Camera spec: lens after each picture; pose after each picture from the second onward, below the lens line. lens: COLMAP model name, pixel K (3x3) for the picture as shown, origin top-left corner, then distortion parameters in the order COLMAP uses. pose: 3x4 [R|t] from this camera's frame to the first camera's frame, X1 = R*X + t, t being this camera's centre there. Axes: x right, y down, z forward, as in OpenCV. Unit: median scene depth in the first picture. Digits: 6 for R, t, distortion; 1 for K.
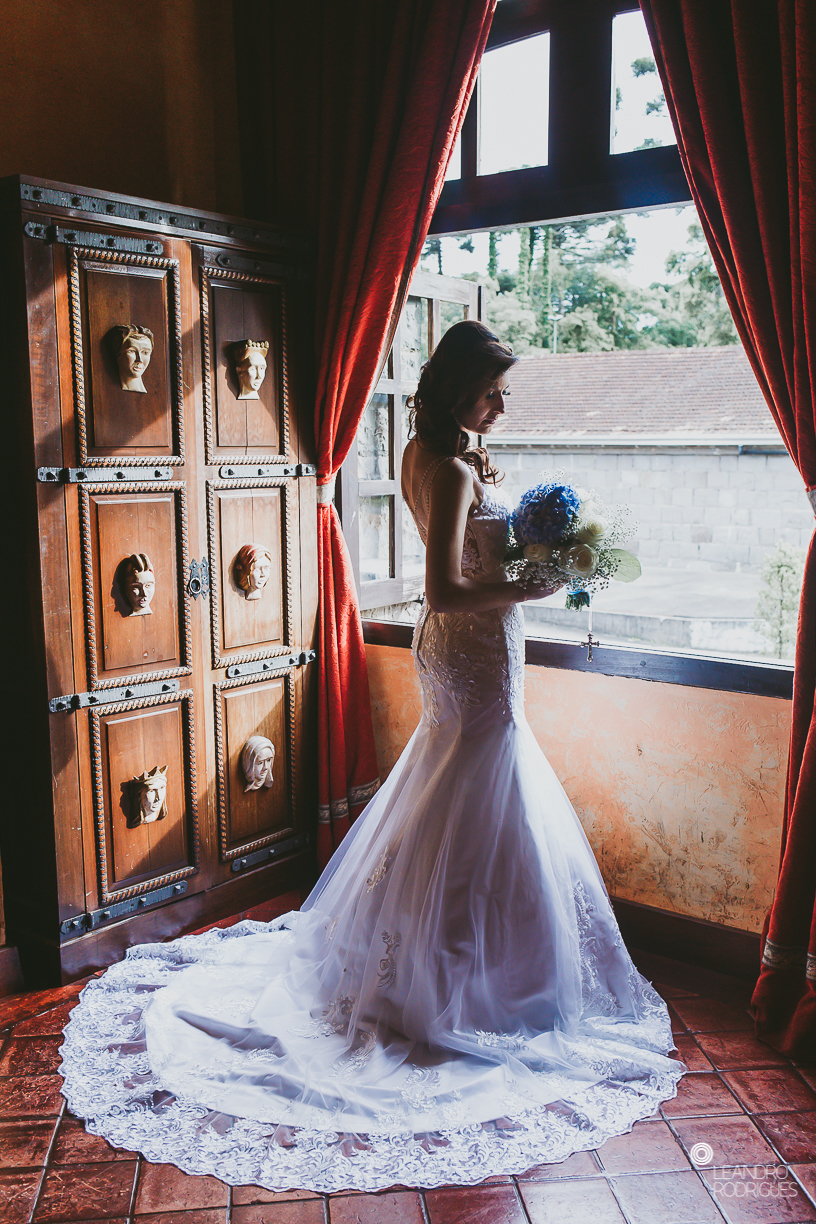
lens RADIAL K [[1231.5, 0, 412.9], [0, 1231.5, 633.4], [0, 0, 1]] dist [0.000928, -0.004845]
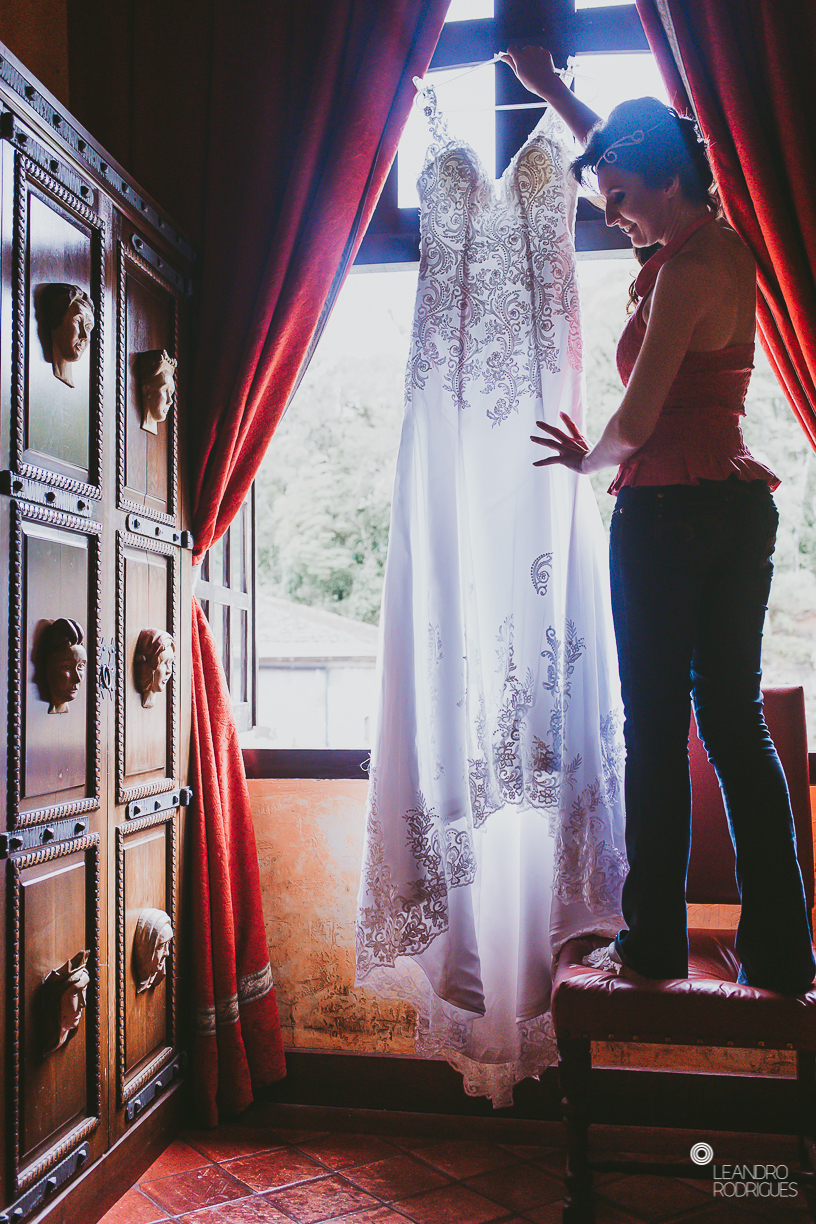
lens RADIAL K [[1261.1, 0, 408.0], [0, 1261.1, 612.0], [0, 0, 1]] dist [0.012128, 0.002596]
pose [[0.872395, 0.025269, 0.488148, -0.357282], [0.075628, 0.979659, -0.185870, 0.065062], [-0.482916, 0.199070, 0.852739, 0.303000]]
